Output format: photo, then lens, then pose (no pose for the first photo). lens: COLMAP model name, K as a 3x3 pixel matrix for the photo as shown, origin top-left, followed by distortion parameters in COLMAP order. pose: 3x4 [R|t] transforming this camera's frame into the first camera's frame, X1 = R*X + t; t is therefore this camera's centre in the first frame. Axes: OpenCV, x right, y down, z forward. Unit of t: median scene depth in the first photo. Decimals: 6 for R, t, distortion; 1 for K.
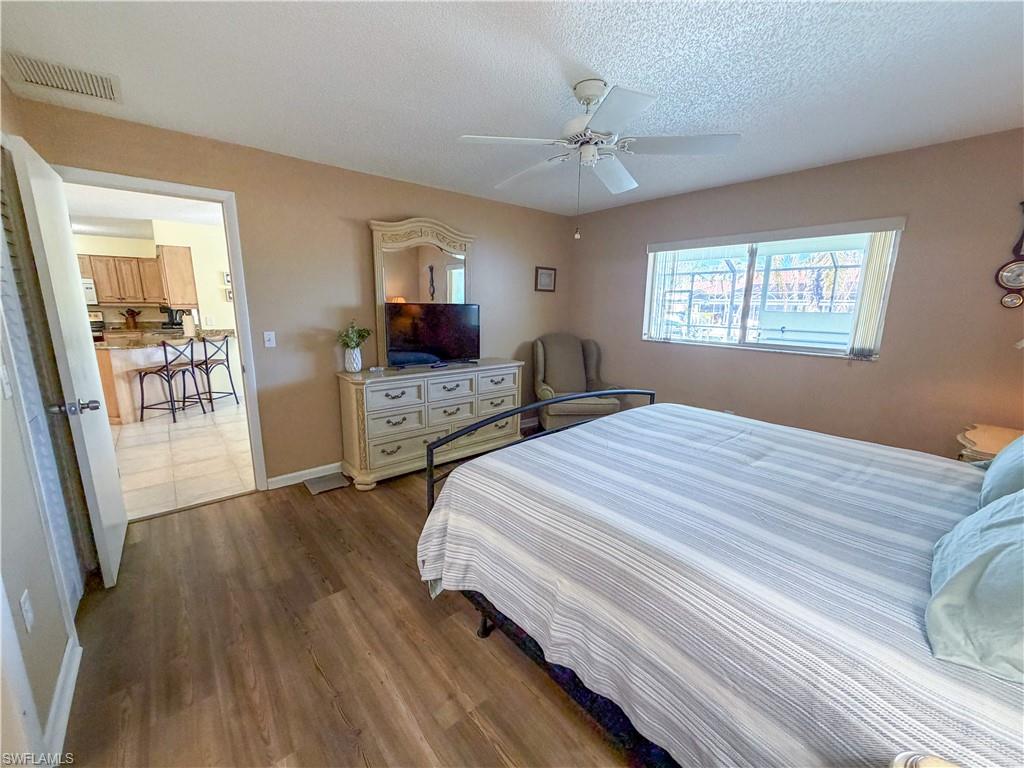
lens RADIAL K [[410.0, 0, 517.3], [0, 410.0, 381.8], [0, 0, 1]] dist [0.000938, 0.000014]
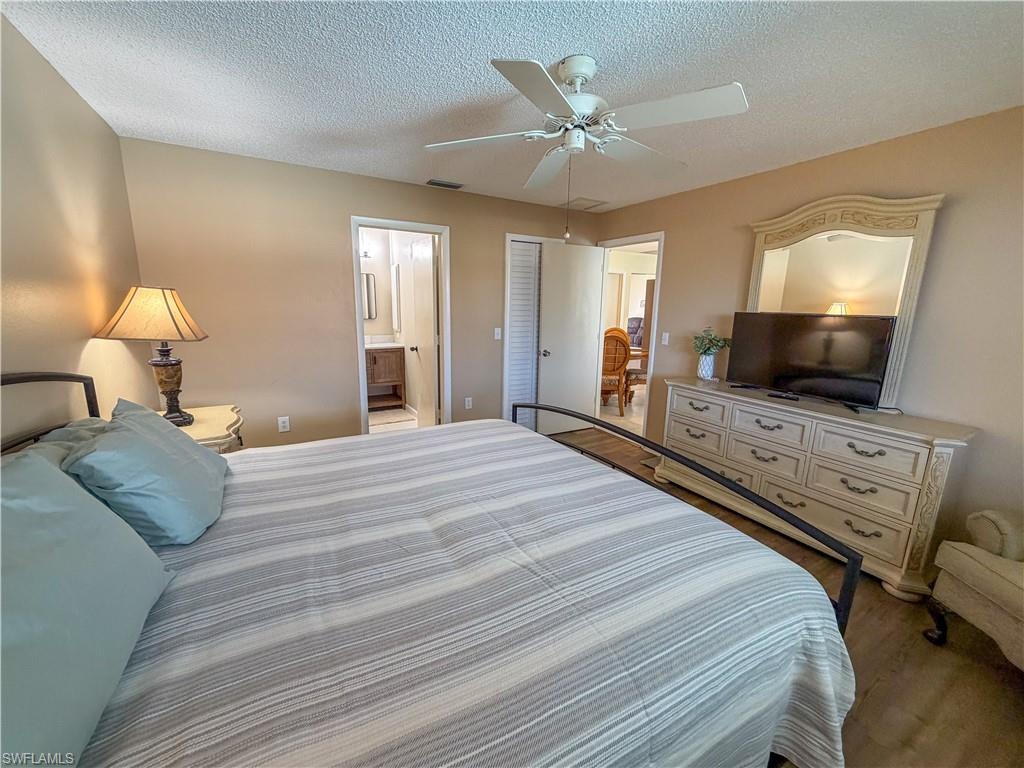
lens RADIAL K [[410.0, 0, 510.5], [0, 410.0, 381.9], [0, 0, 1]] dist [0.000938, 0.000014]
pose [[-0.205980, 0.154138, -0.966340, 0.753583], [-0.232976, 0.951396, 0.201414, -0.120027], [0.950418, 0.266621, -0.160059, 0.775642]]
